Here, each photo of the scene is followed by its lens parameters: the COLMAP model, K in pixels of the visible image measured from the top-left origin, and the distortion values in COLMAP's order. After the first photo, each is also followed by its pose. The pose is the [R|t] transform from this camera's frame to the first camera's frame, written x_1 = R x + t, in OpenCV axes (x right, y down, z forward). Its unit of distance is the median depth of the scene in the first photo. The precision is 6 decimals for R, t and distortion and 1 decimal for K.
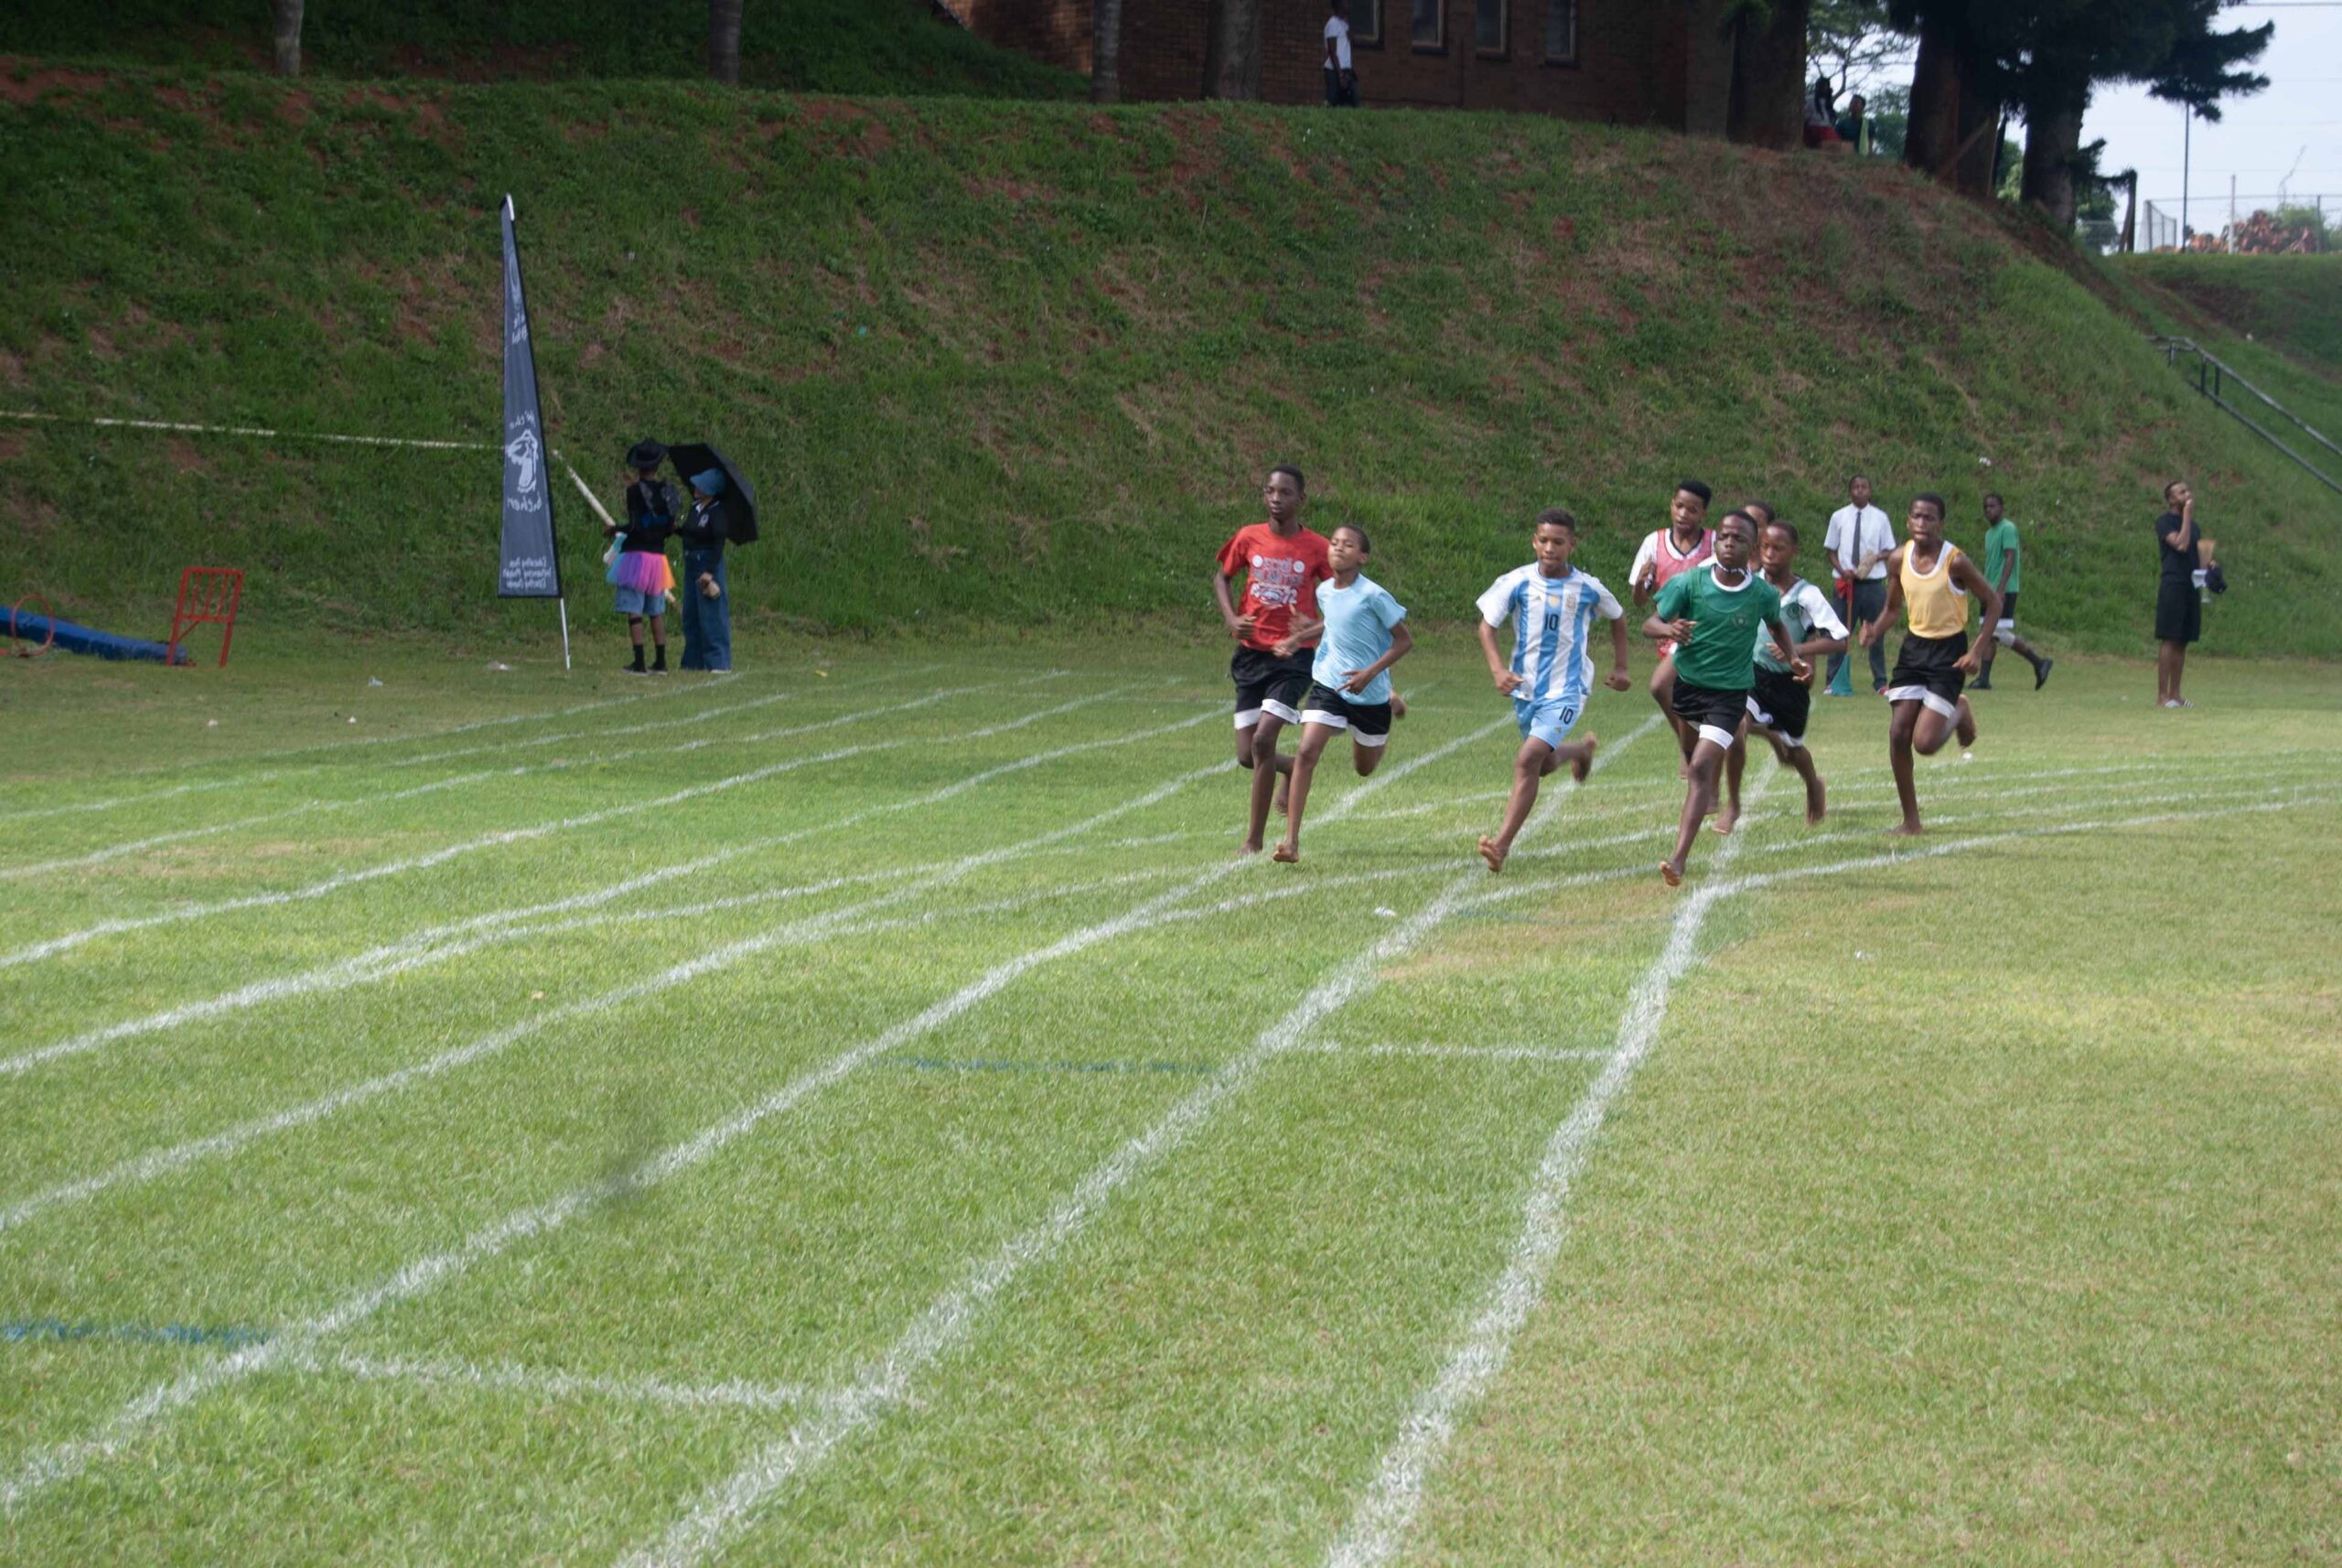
lens RADIAL K [[5388.2, 0, 1171.0], [0, 5388.2, 784.0], [0, 0, 1]] dist [-0.001717, -0.304916]
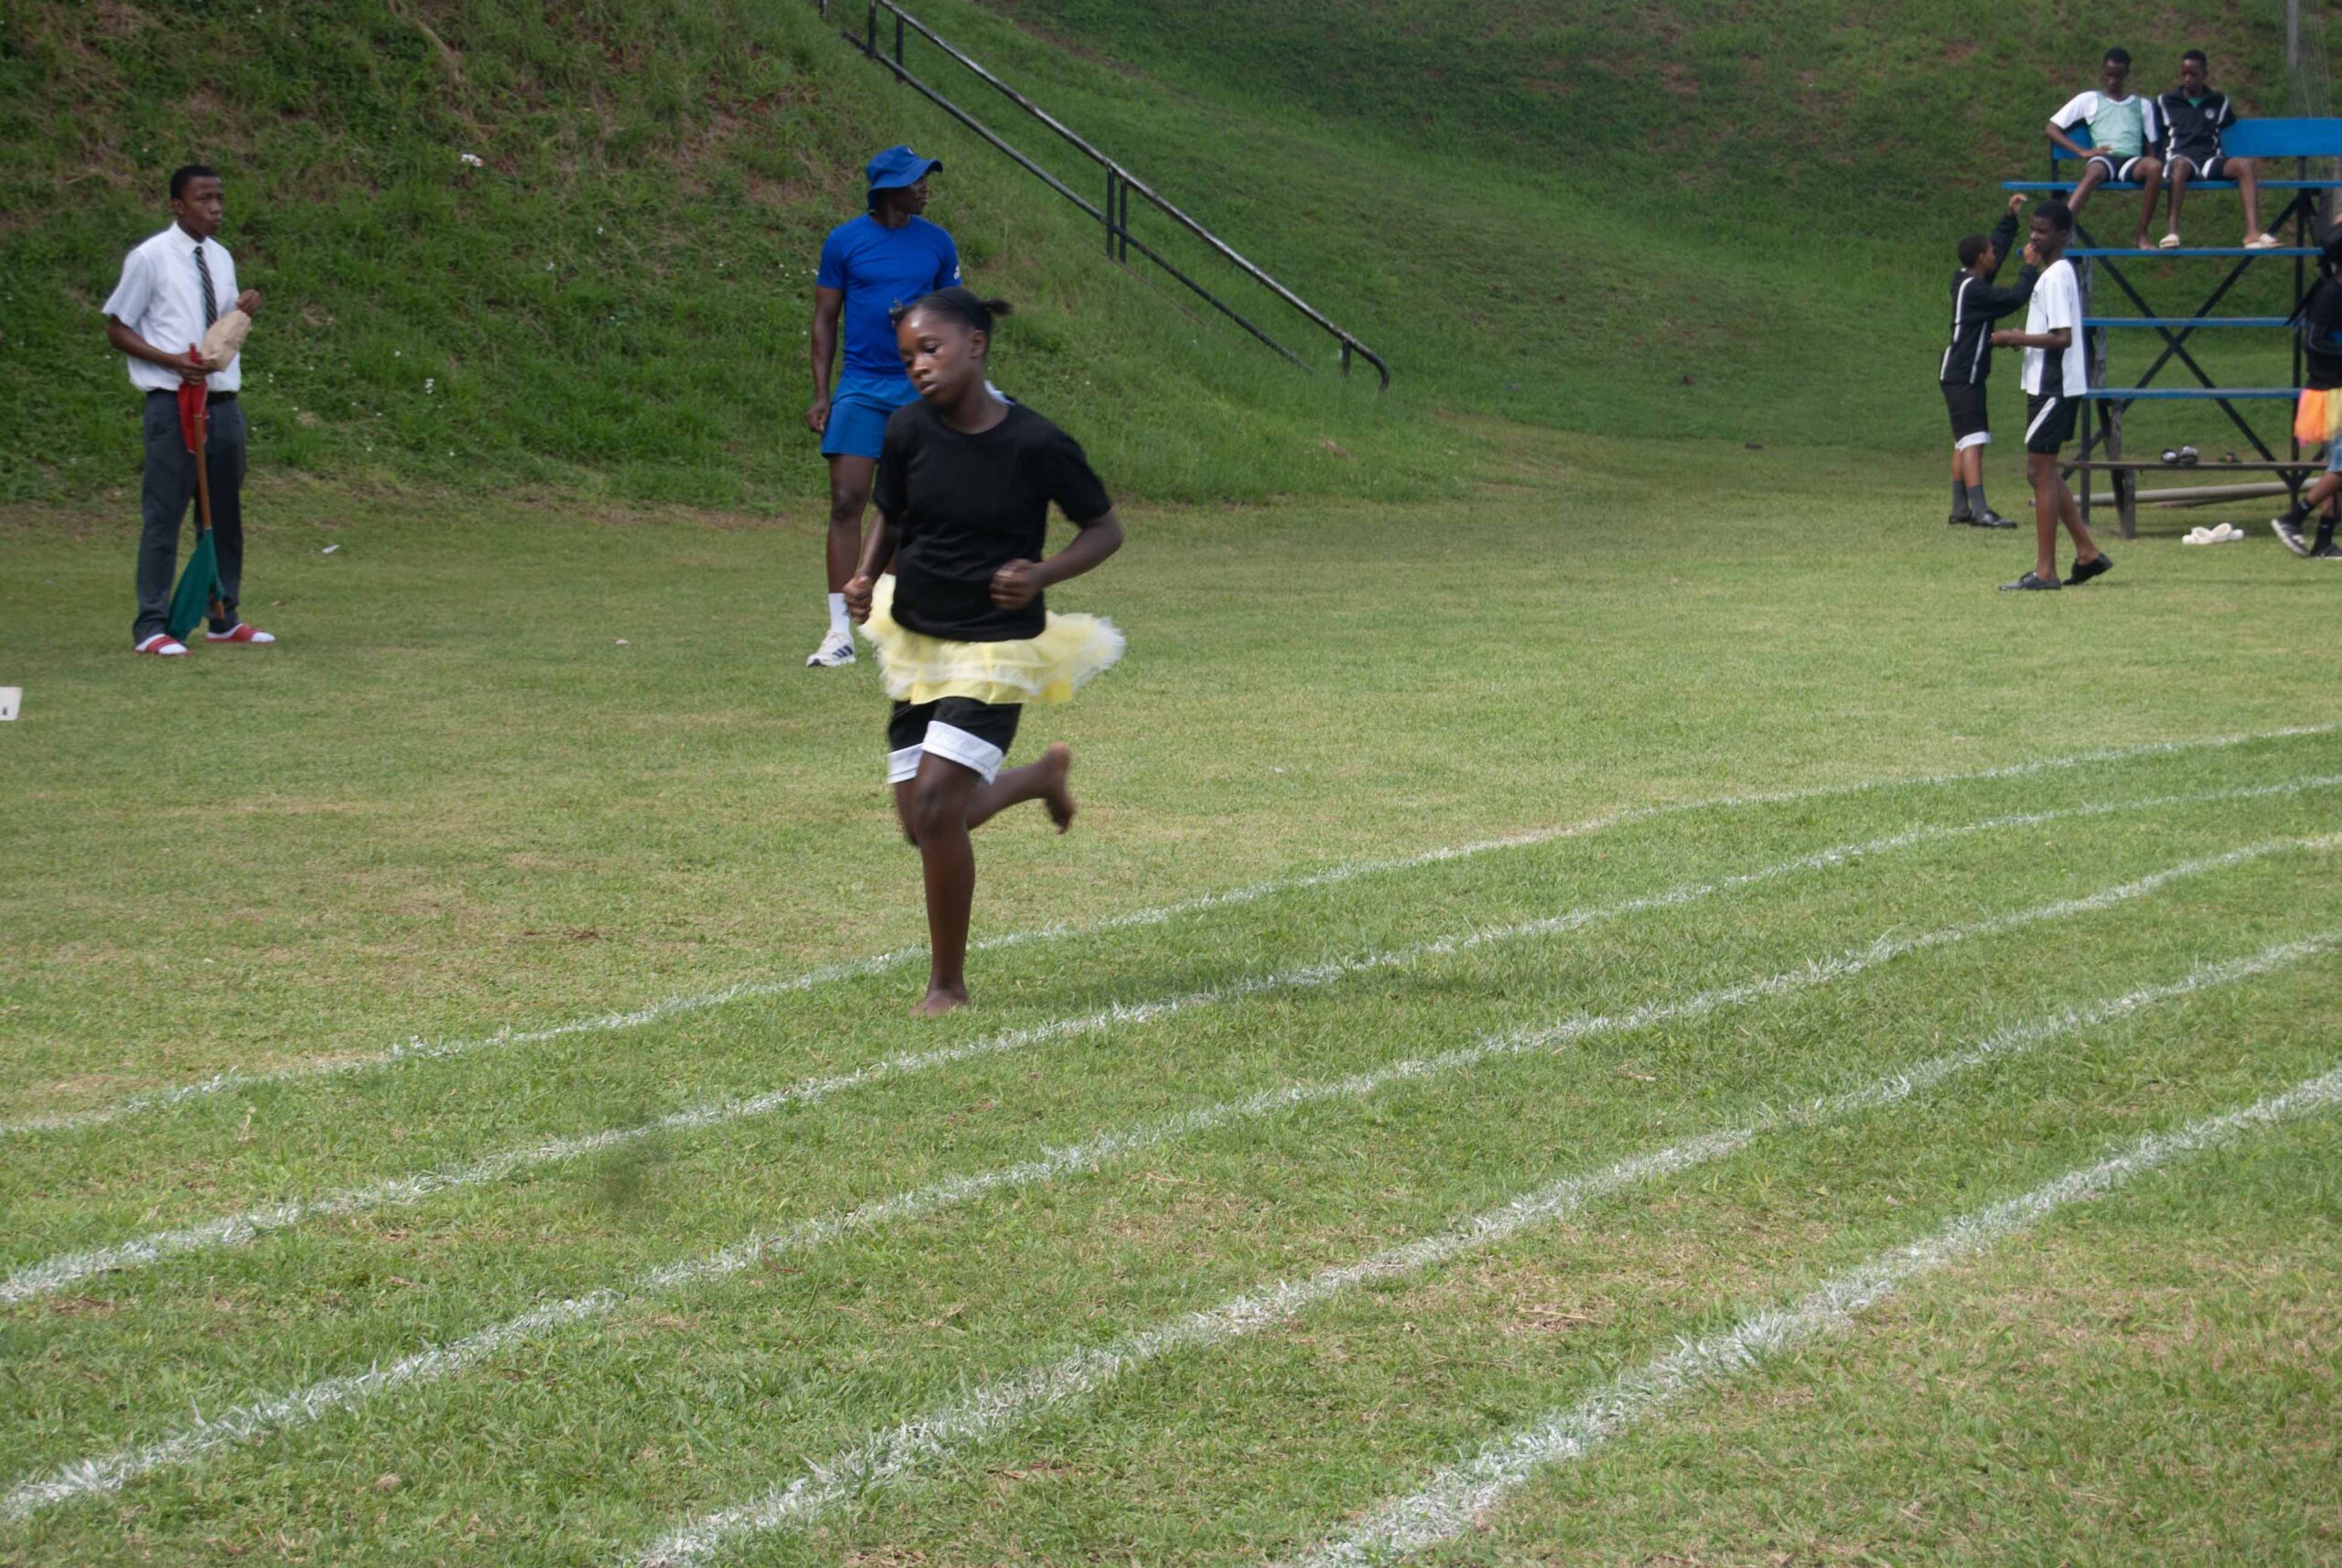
lens RADIAL K [[5231.2, 0, 1171.0], [0, 5231.2, 784.0], [0, 0, 1]] dist [-0.028541, -0.151247]
pose [[0.975109, -0.030990, 0.219548, 0.223945], [0.020470, 0.998538, 0.050030, -0.045426], [-0.220777, -0.044291, 0.974318, 0.995970]]
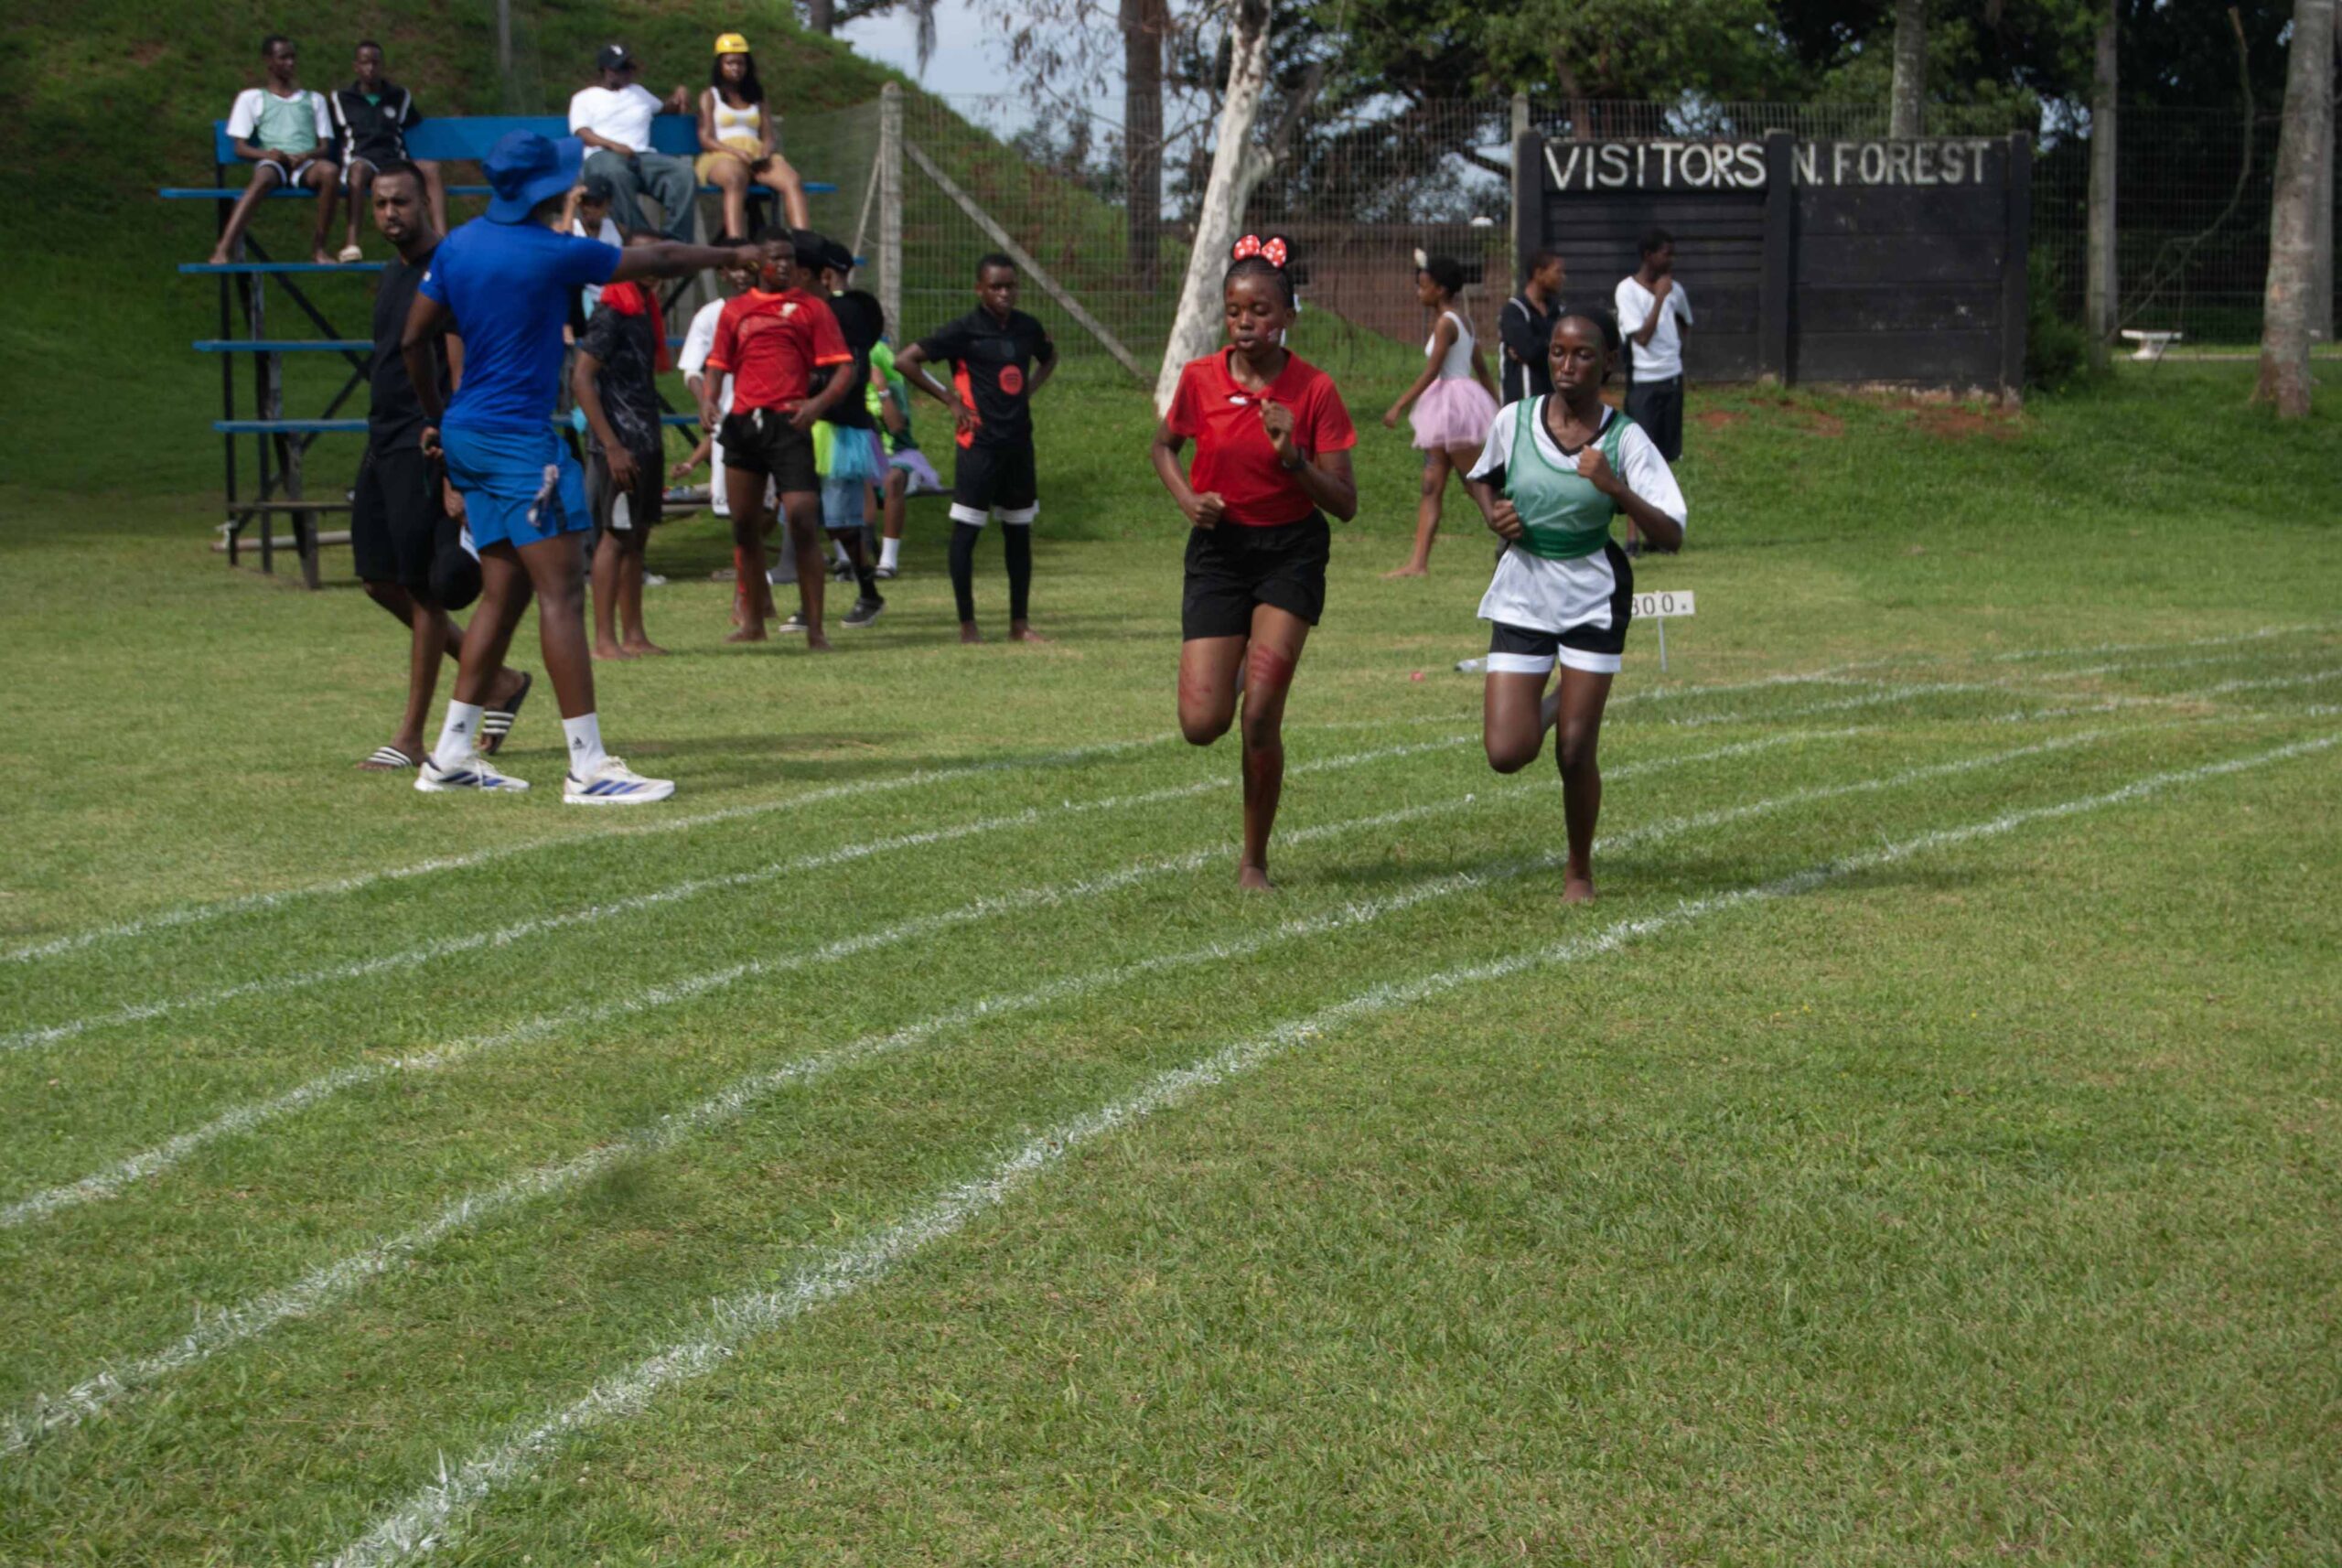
lens RADIAL K [[5381.7, 0, 1171.0], [0, 5381.7, 784.0], [0, 0, 1]] dist [-0.009815, -0.179921]
pose [[0.852053, -0.065201, 0.519380, 0.276532], [0.043114, 0.997582, 0.054503, -0.049548], [-0.521678, -0.024047, 0.852804, 1.085373]]
